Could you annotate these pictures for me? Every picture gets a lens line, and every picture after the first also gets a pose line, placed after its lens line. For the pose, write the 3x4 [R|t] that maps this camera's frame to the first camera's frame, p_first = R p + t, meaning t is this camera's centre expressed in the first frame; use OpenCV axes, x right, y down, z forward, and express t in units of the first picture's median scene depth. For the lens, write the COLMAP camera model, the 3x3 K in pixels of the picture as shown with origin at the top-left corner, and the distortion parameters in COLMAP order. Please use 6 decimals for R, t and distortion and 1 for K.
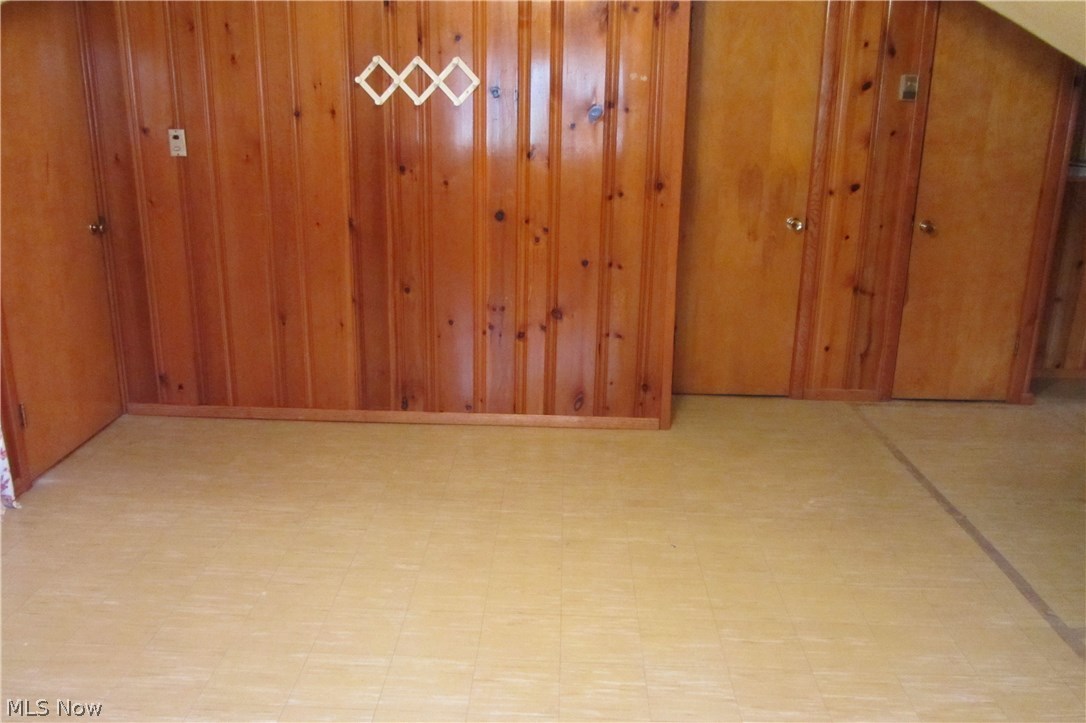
lens RADIAL K [[914.6, 0, 543.0], [0, 914.6, 361.5], [0, 0, 1]] dist [-0.037734, 0.014003]
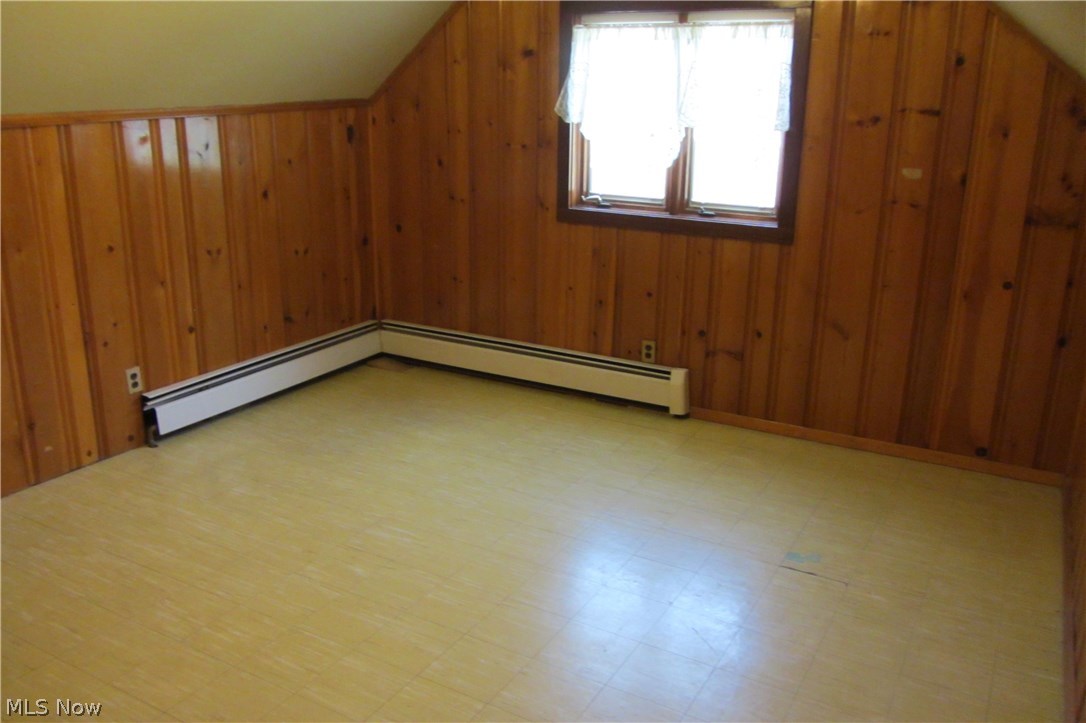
lens RADIAL K [[914.6, 0, 543.0], [0, 914.6, 361.5], [0, 0, 1]] dist [-0.037734, 0.014003]
pose [[-0.886535, -0.167084, 0.431437, -0.406976], [0.101764, 0.839255, 0.534131, -0.285249], [-0.451330, 0.517430, -0.727026, 0.852991]]
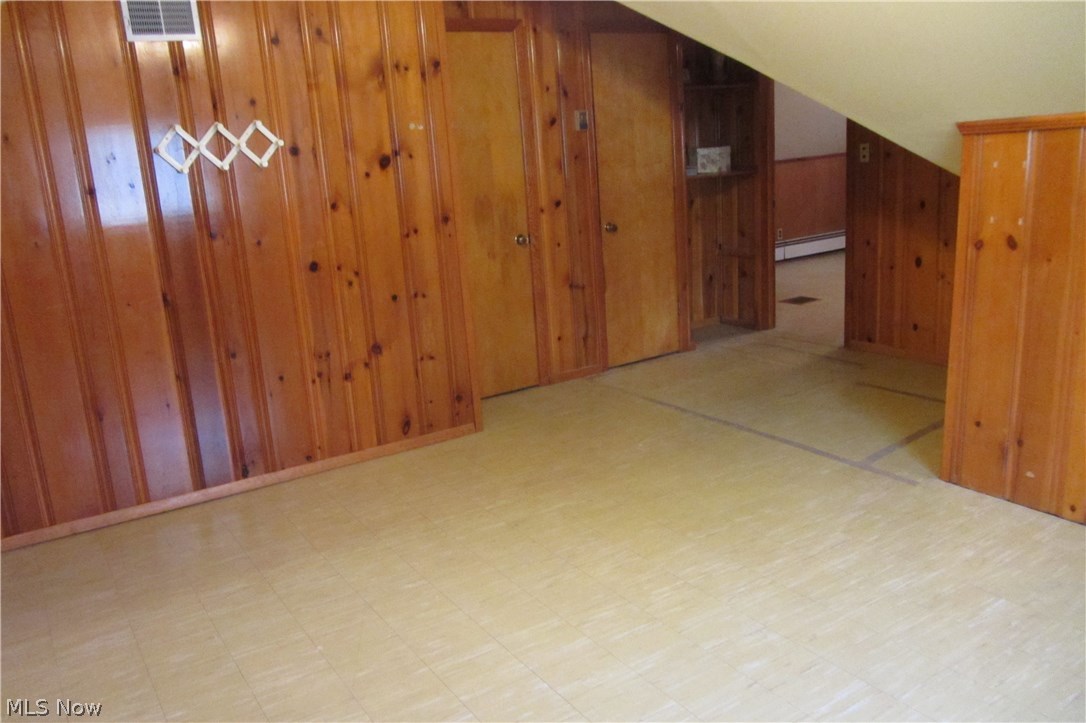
lens RADIAL K [[914.6, 0, 543.0], [0, 914.6, 361.5], [0, 0, 1]] dist [-0.037734, 0.014003]
pose [[0.822442, -0.206455, 0.530062, -0.386199], [0.237457, 0.971348, 0.009893, -0.001993], [-0.516917, 0.117731, 0.847901, -0.008270]]
